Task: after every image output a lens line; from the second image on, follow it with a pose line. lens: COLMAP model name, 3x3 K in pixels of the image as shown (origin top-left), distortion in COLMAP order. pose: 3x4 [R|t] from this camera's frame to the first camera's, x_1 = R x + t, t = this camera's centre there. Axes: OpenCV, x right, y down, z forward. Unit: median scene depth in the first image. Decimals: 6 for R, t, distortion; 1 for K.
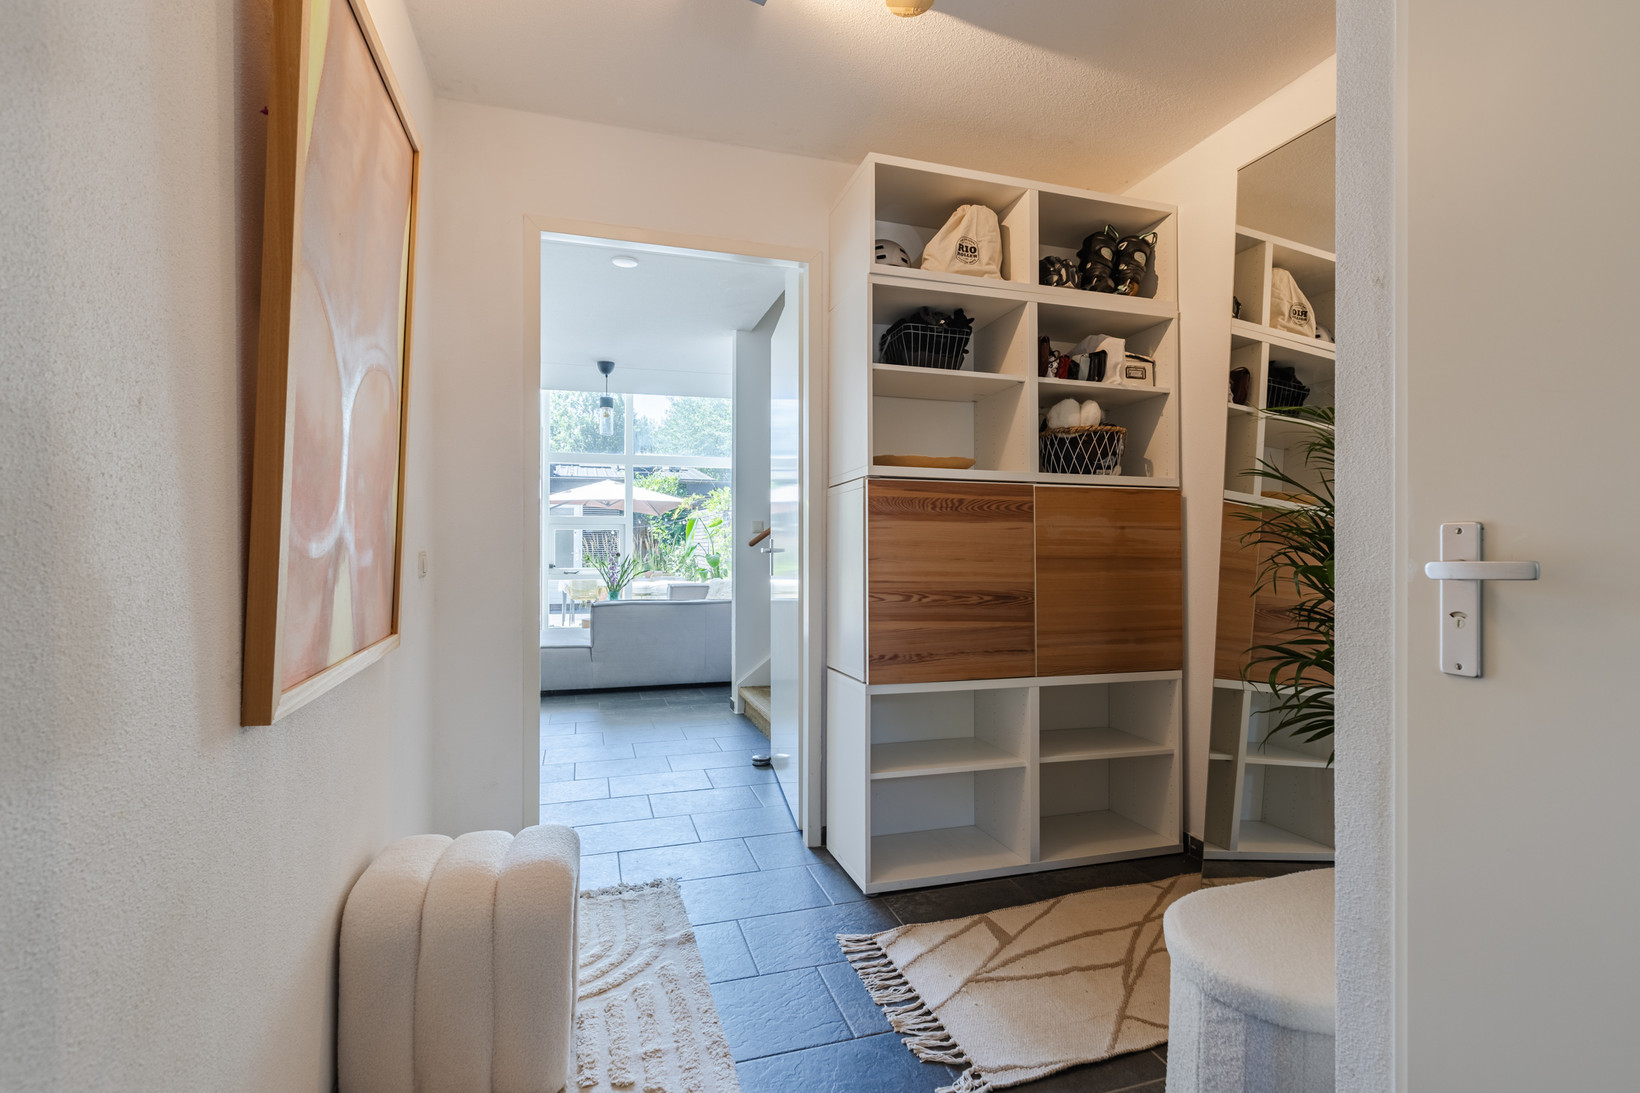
lens RADIAL K [[743.5, 0, 828.5], [0, 743.5, 532.8], [0, 0, 1]] dist [0.006529, -0.000190]
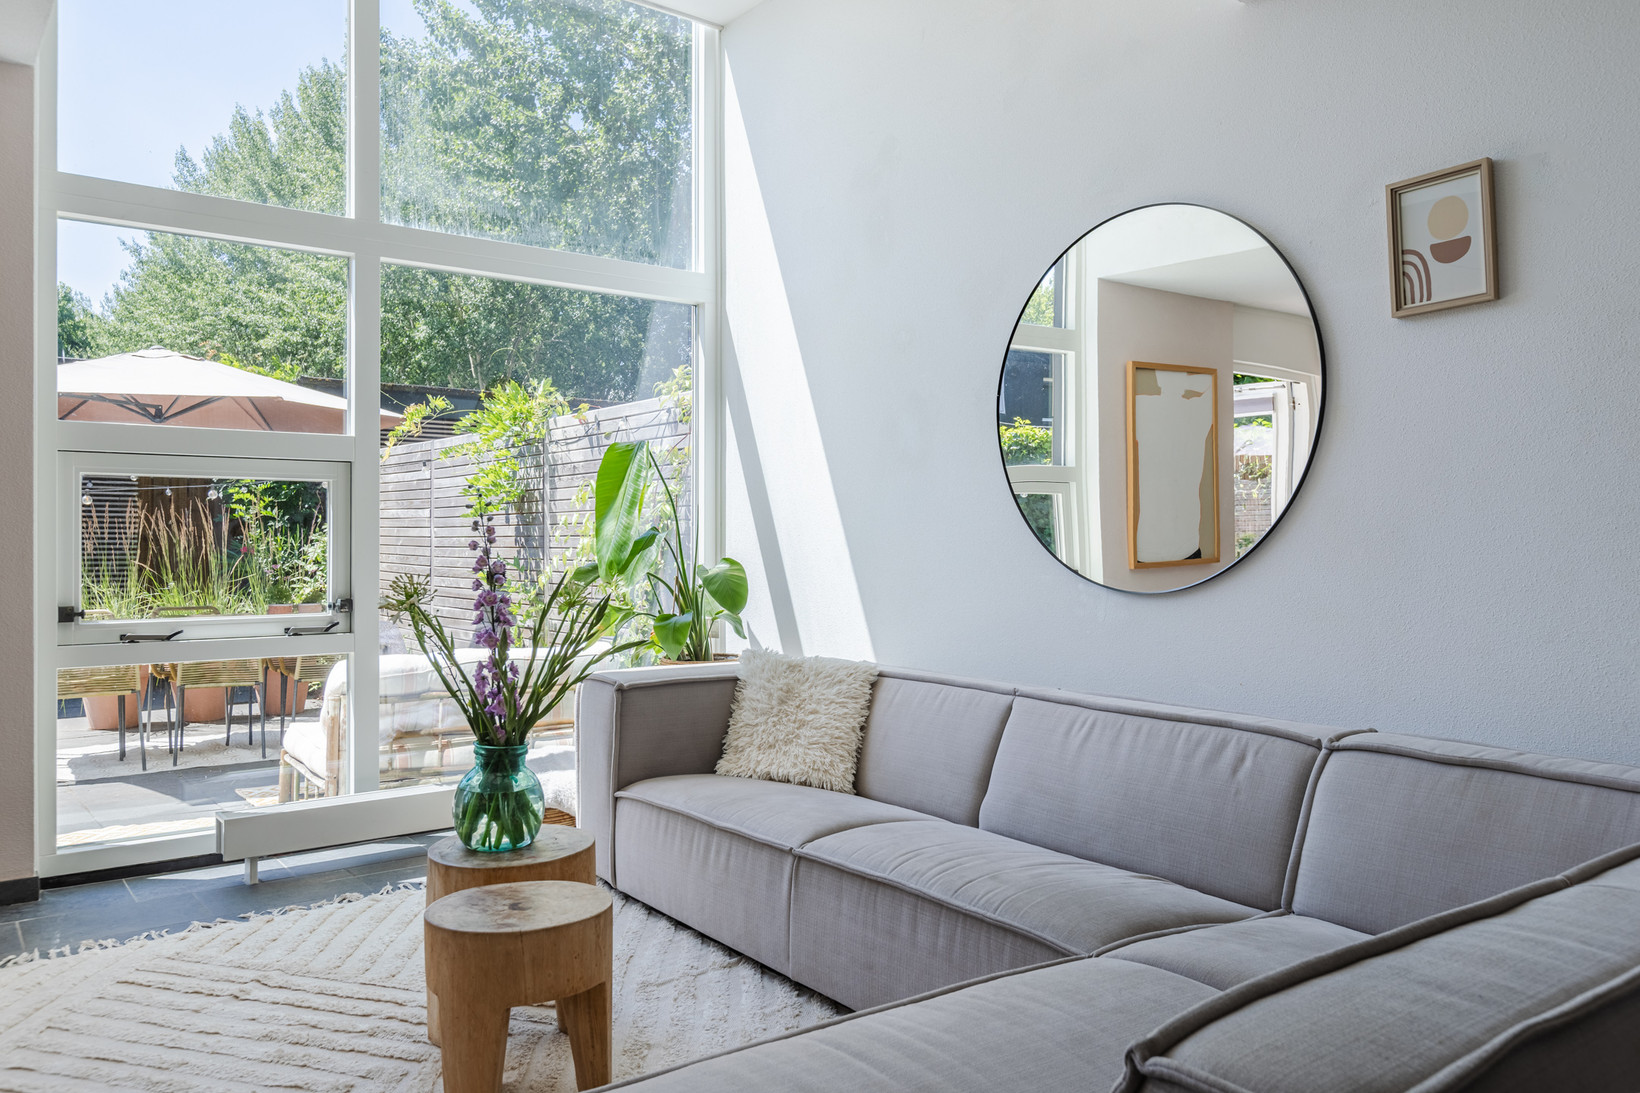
lens RADIAL K [[1188.2, 0, 818.1], [0, 1188.2, 531.7], [0, 0, 1]] dist [0.002419, -0.002335]
pose [[0.944181, 0.005421, 0.329382, -0.194752], [-0.010012, 0.999875, 0.012241, 0.006579], [-0.329274, -0.014856, 0.944117, 0.391452]]
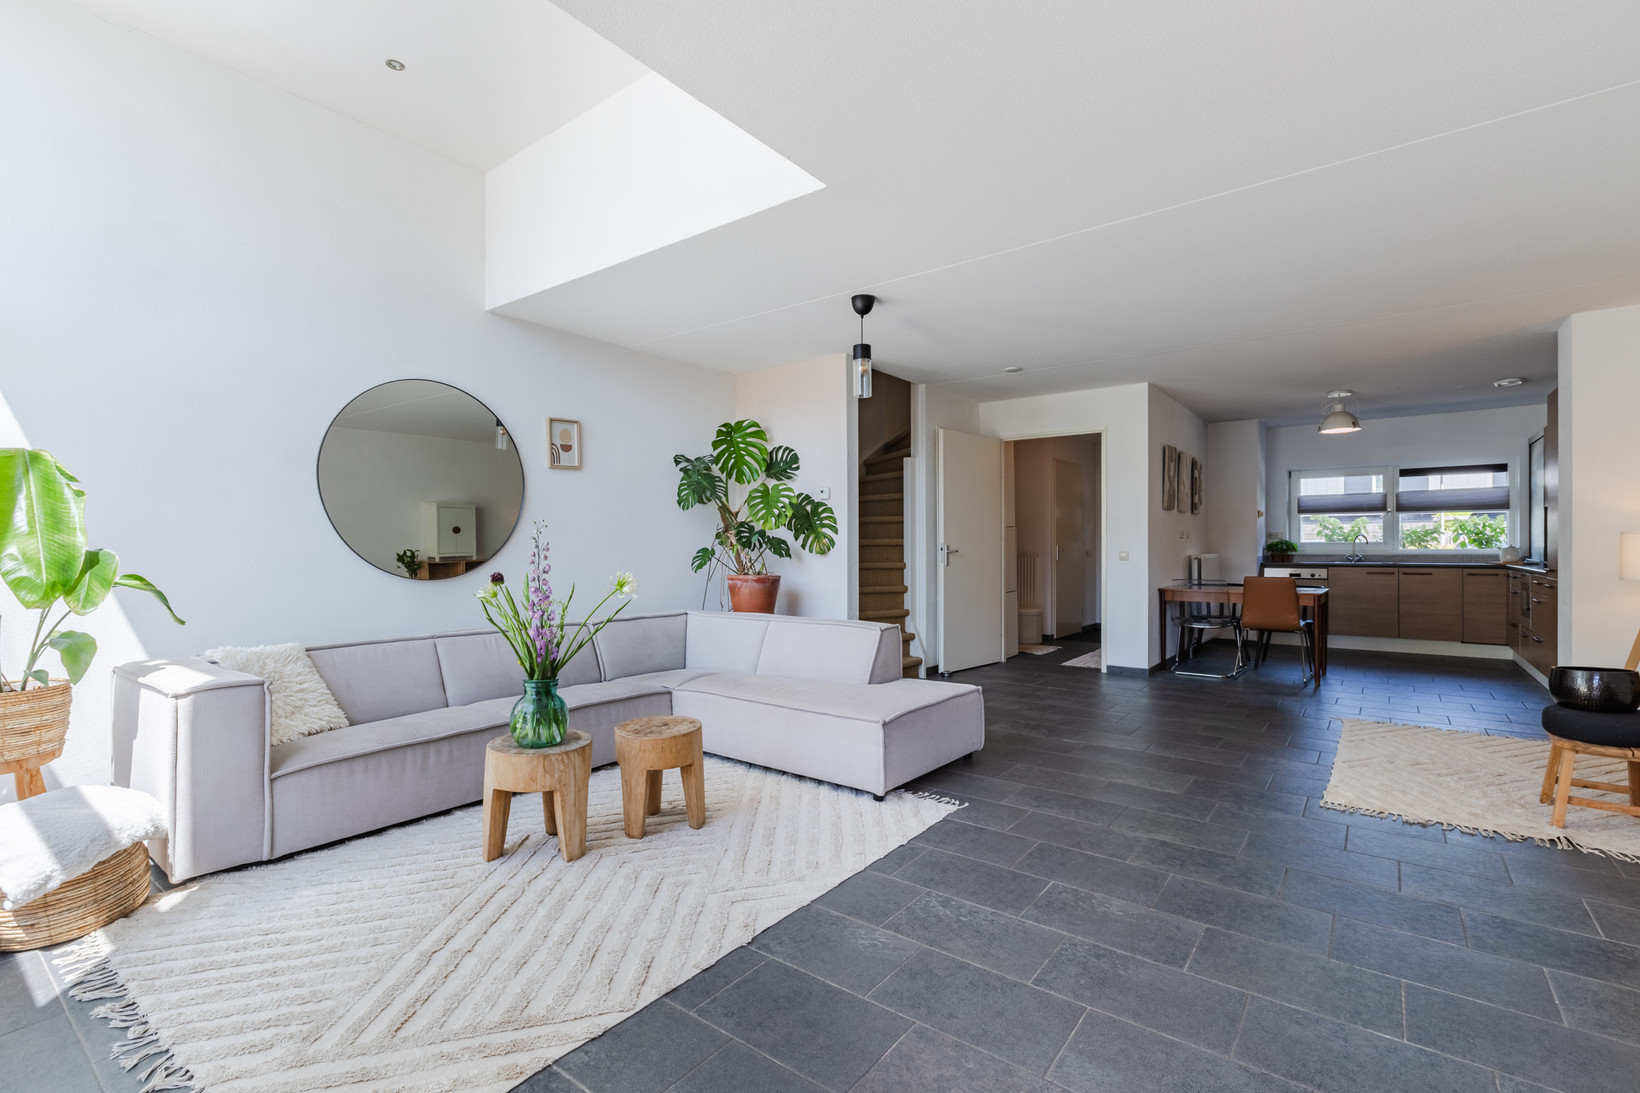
lens RADIAL K [[743.5, 0, 814.3], [0, 743.5, 549.8], [0, 0, 1]] dist [0.006529, -0.000190]
pose [[-0.561941, -0.001345, 0.827176, -0.406724], [-0.010971, 0.999923, -0.005827, 0.010154], [-0.827105, -0.012349, -0.561912, 0.673657]]
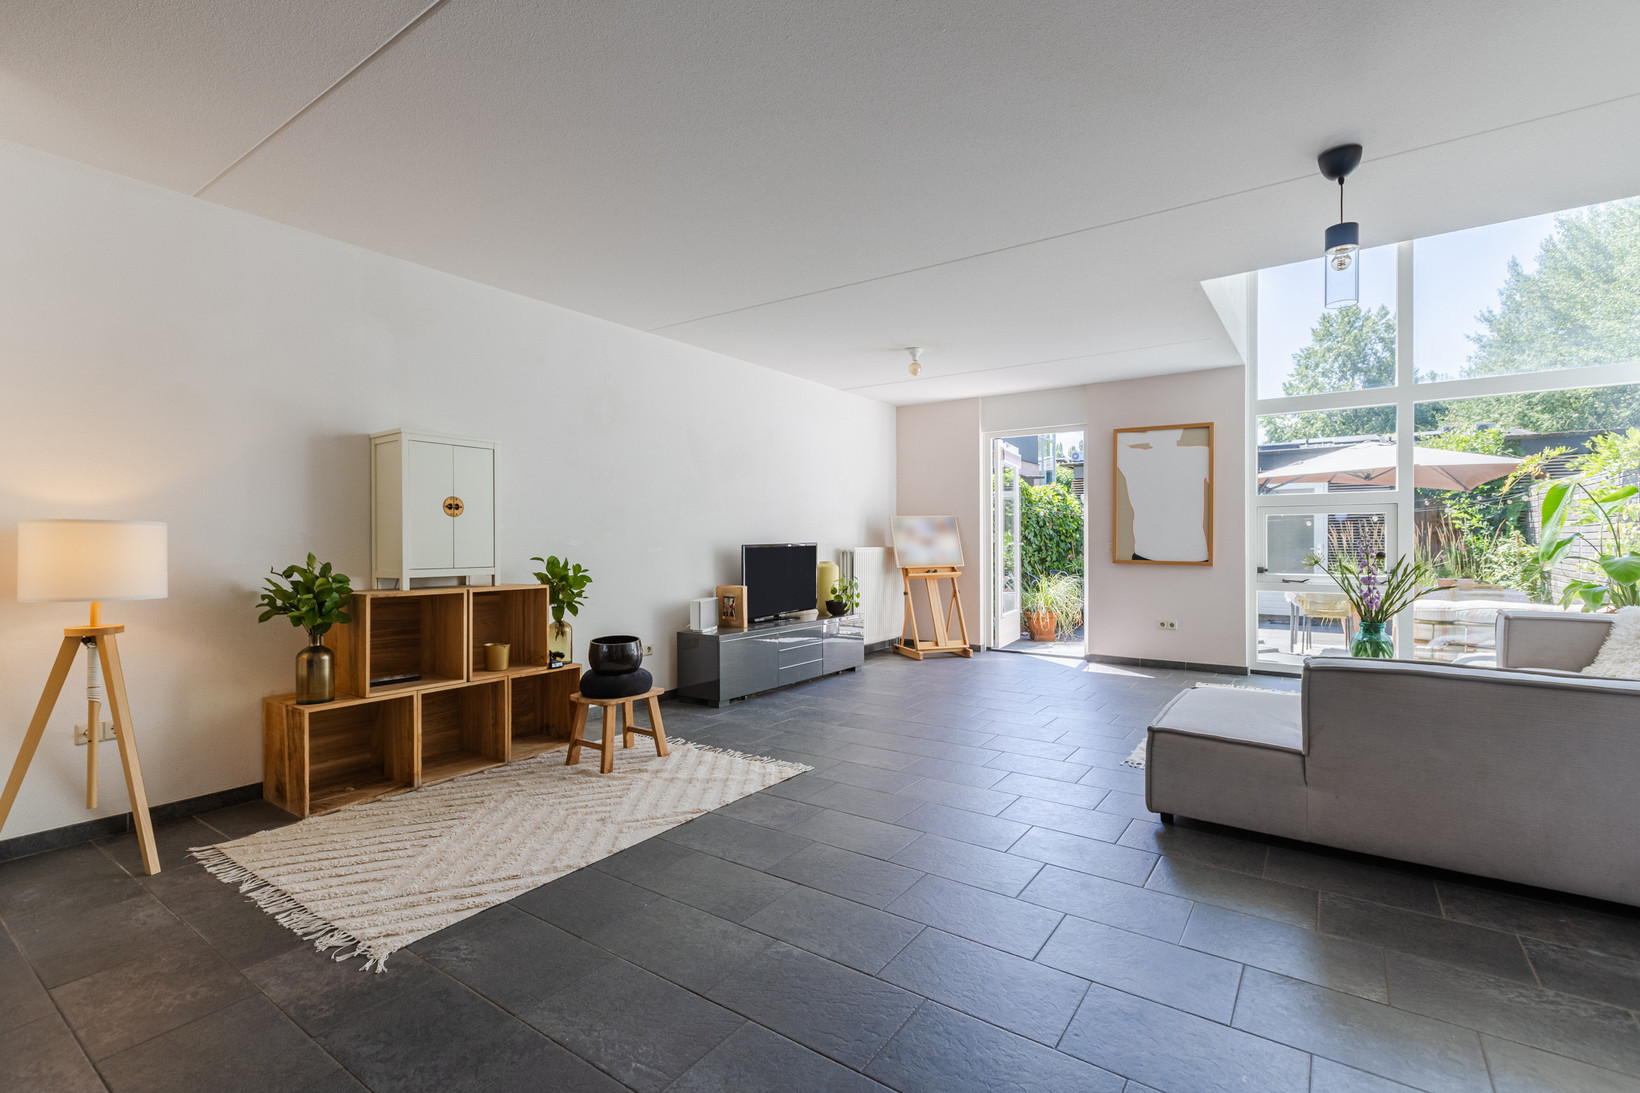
lens RADIAL K [[743.5, 0, 810.7], [0, 743.5, 536.6], [0, 0, 1]] dist [0.006529, -0.000190]
pose [[0.592217, -0.002783, -0.805774, -0.054731], [0.015140, 0.999856, 0.007674, 0.002994], [0.805636, -0.016745, 0.592174, 0.208962]]
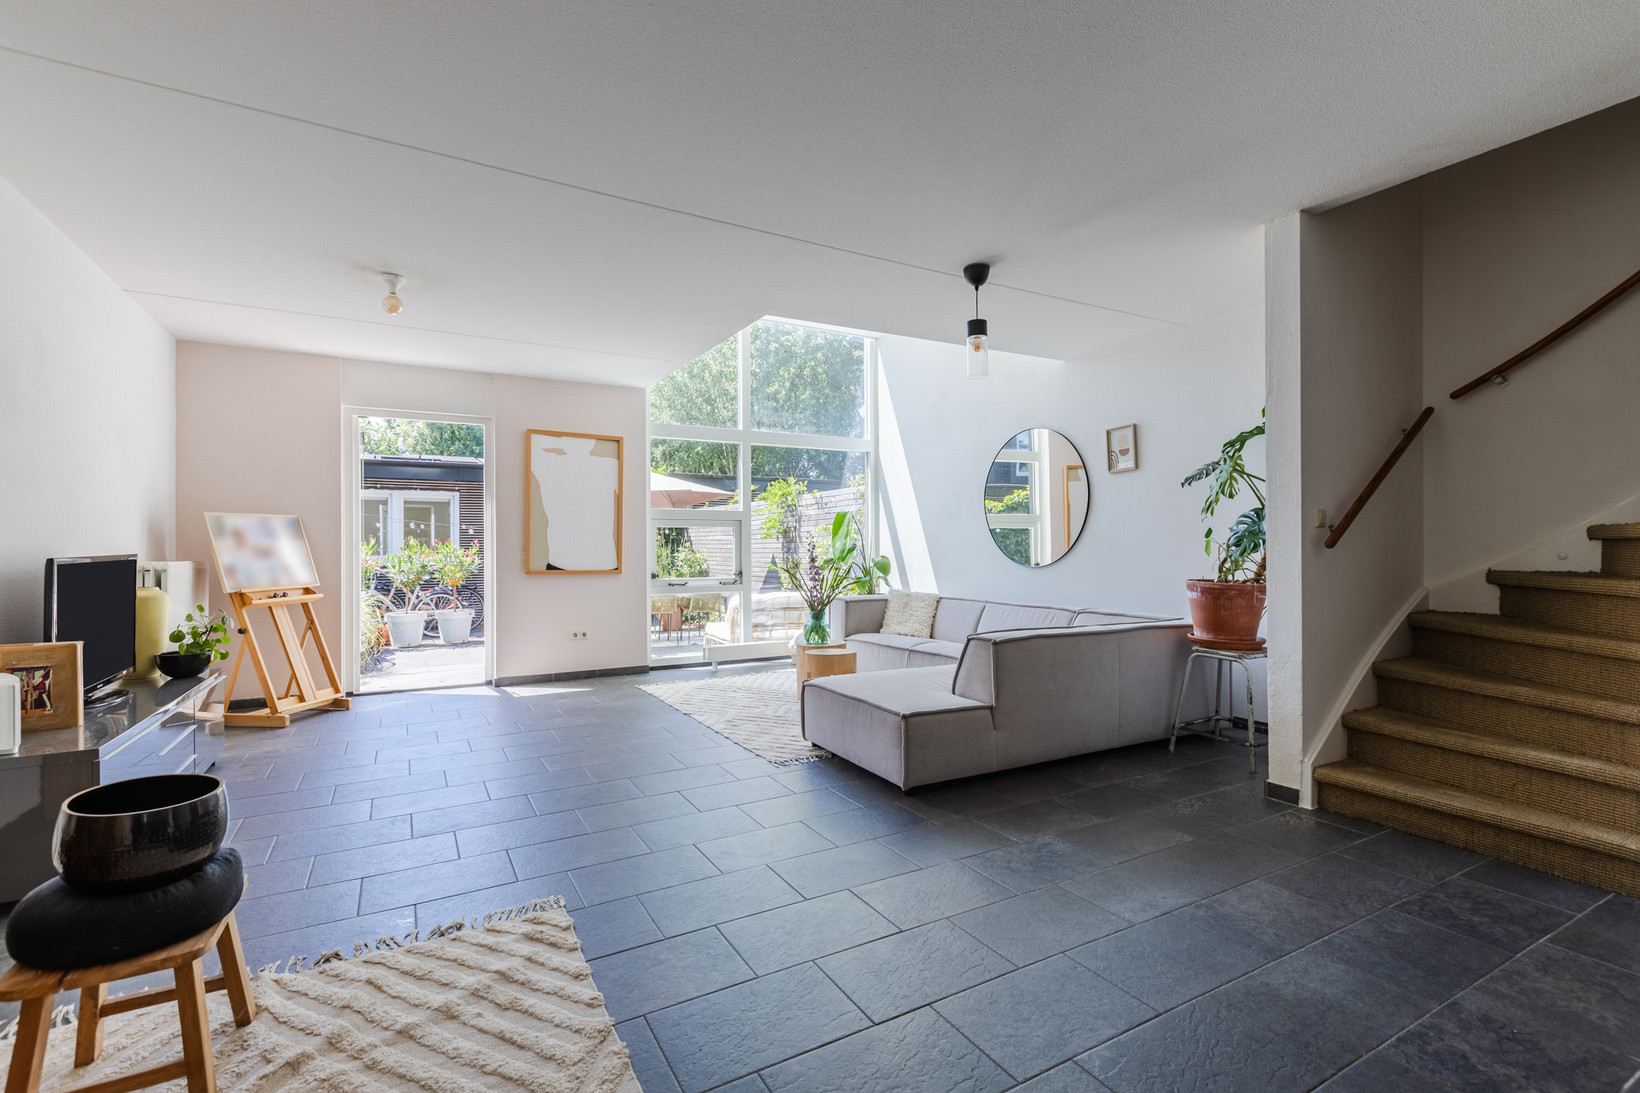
lens RADIAL K [[743.5, 0, 818.3], [0, 743.5, 534.7], [0, 0, 1]] dist [0.006529, -0.000190]
pose [[0.981203, 0.002758, 0.192960, -0.262712], [-0.002587, 0.999996, -0.001143, 0.003511], [-0.192962, 0.000622, 0.981206, 0.181343]]
